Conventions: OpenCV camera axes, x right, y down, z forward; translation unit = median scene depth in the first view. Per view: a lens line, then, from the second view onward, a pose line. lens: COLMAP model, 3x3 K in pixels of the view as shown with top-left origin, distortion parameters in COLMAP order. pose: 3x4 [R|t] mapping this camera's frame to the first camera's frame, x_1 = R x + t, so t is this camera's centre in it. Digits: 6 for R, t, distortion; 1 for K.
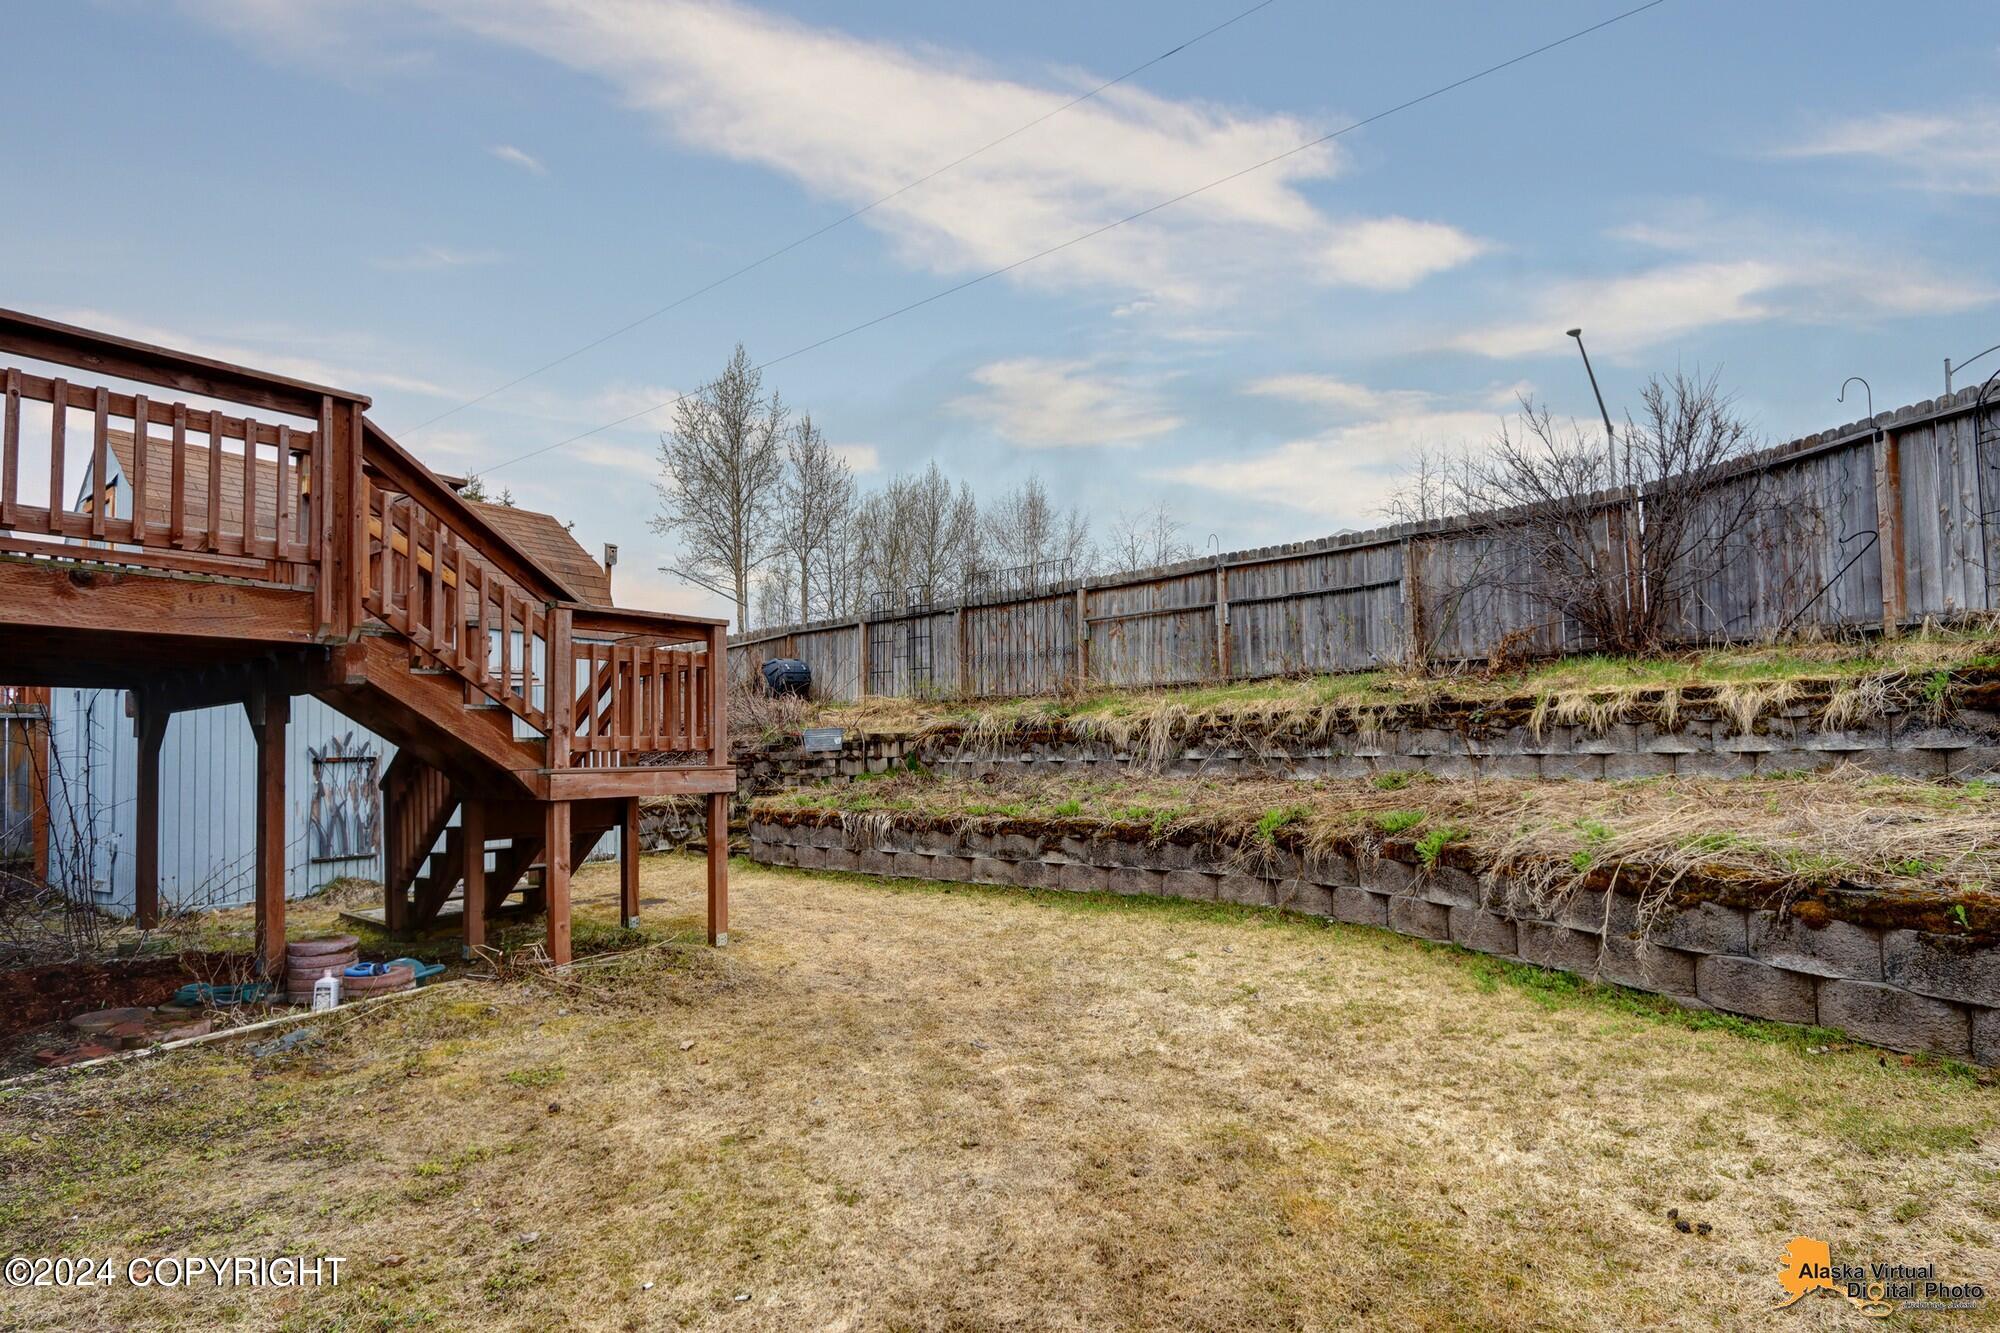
lens RADIAL K [[991.4, 0, 965.6], [0, 991.4, 703.2], [0, 0, 1]] dist [-0.016344, 0.000116]
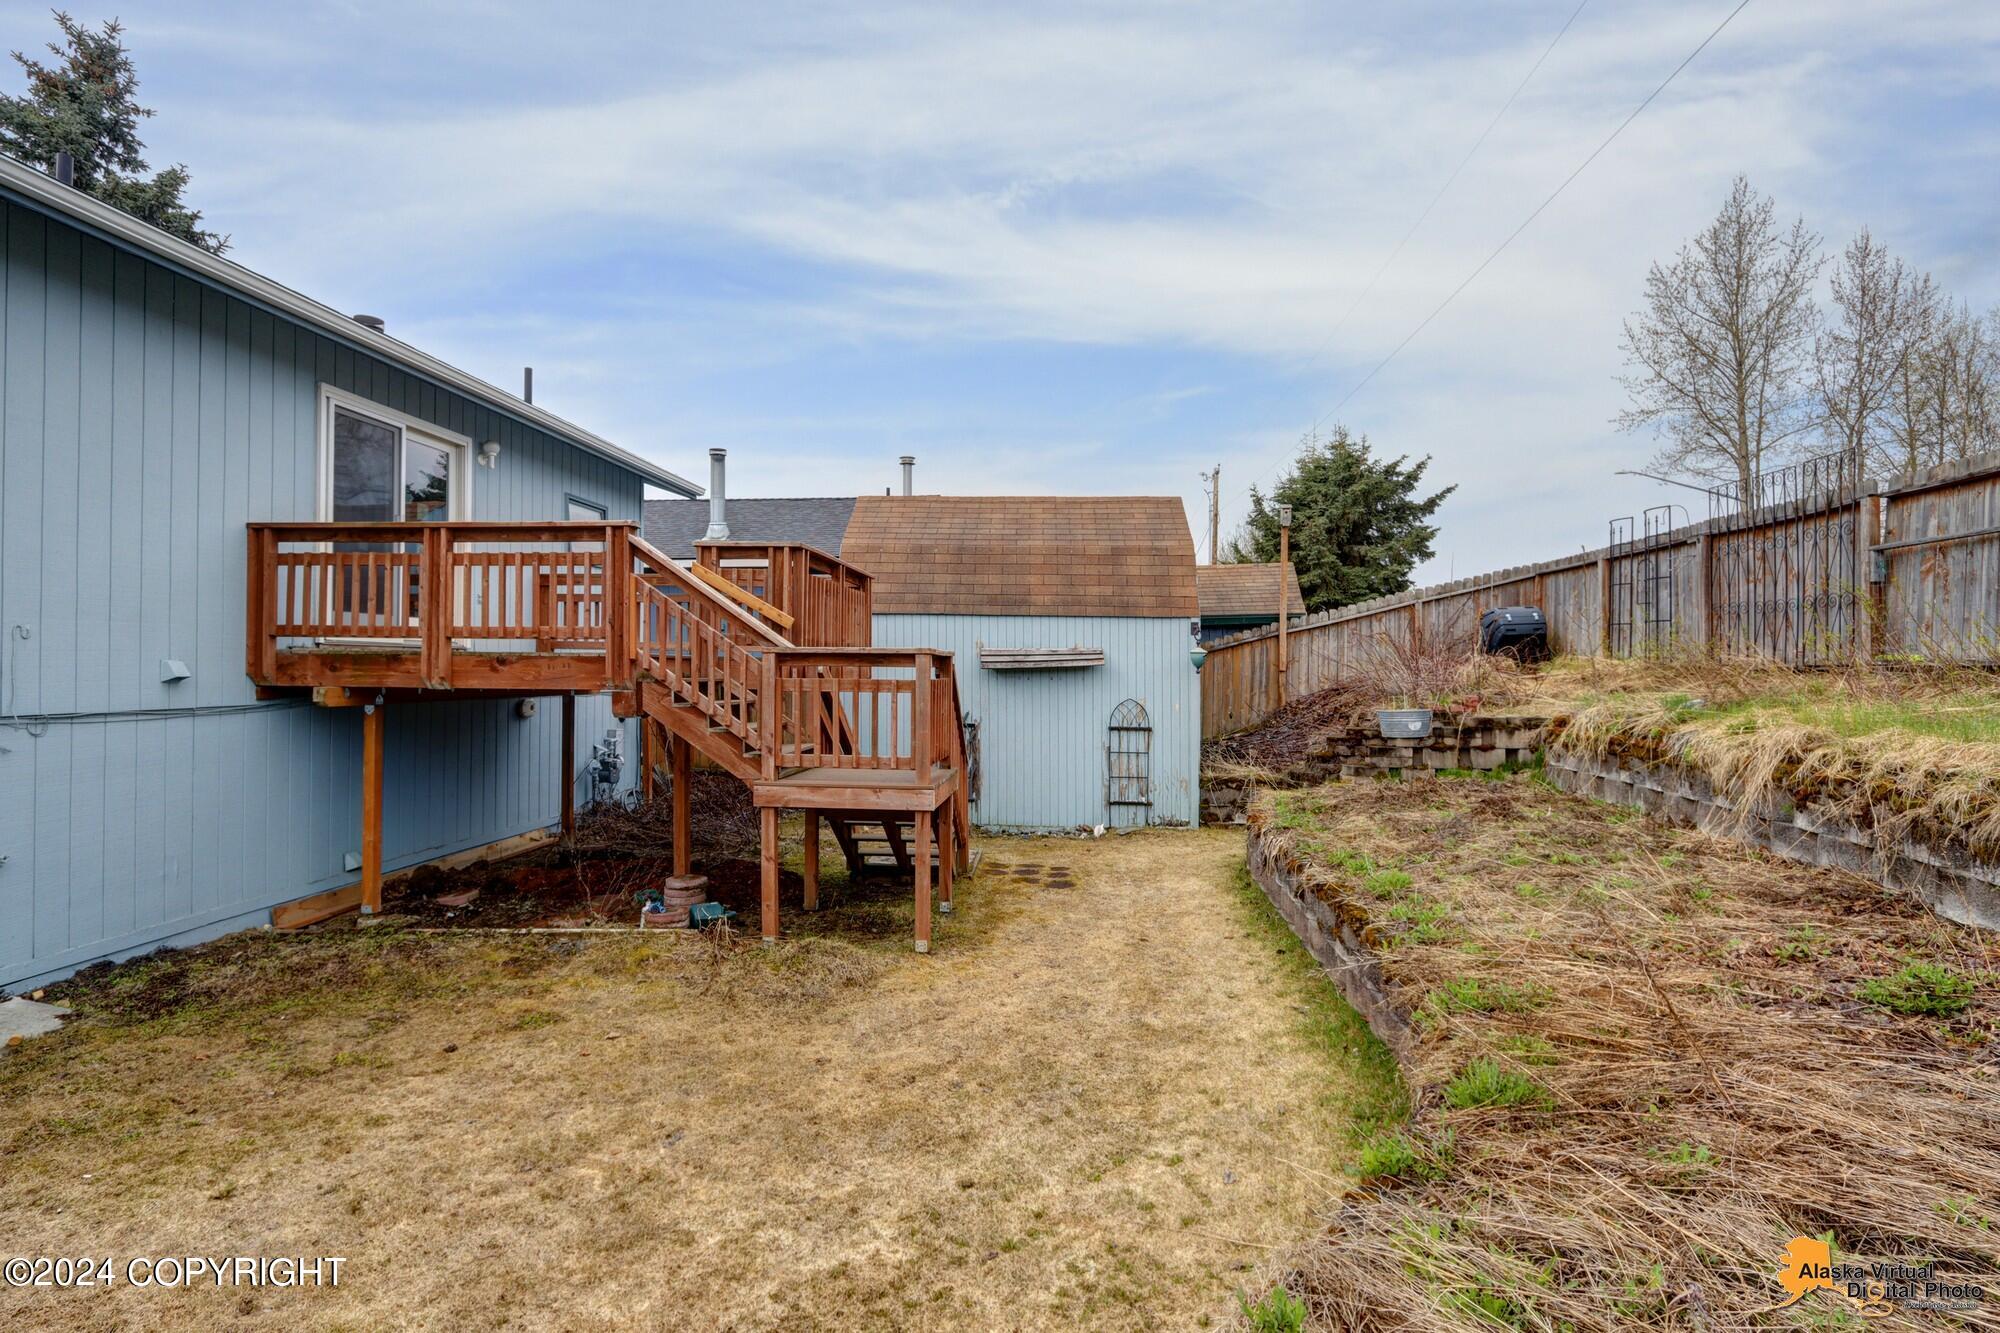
lens RADIAL K [[932.5, 0, 973.1], [0, 932.5, 665.2], [0, 0, 1]] dist [-0.013657, 0.000125]
pose [[0.548221, 0.021100, -0.836068, 0.323270], [0.024093, 0.998868, 0.041006, -0.055222], [0.835987, -0.042624, 0.547092, 0.259712]]
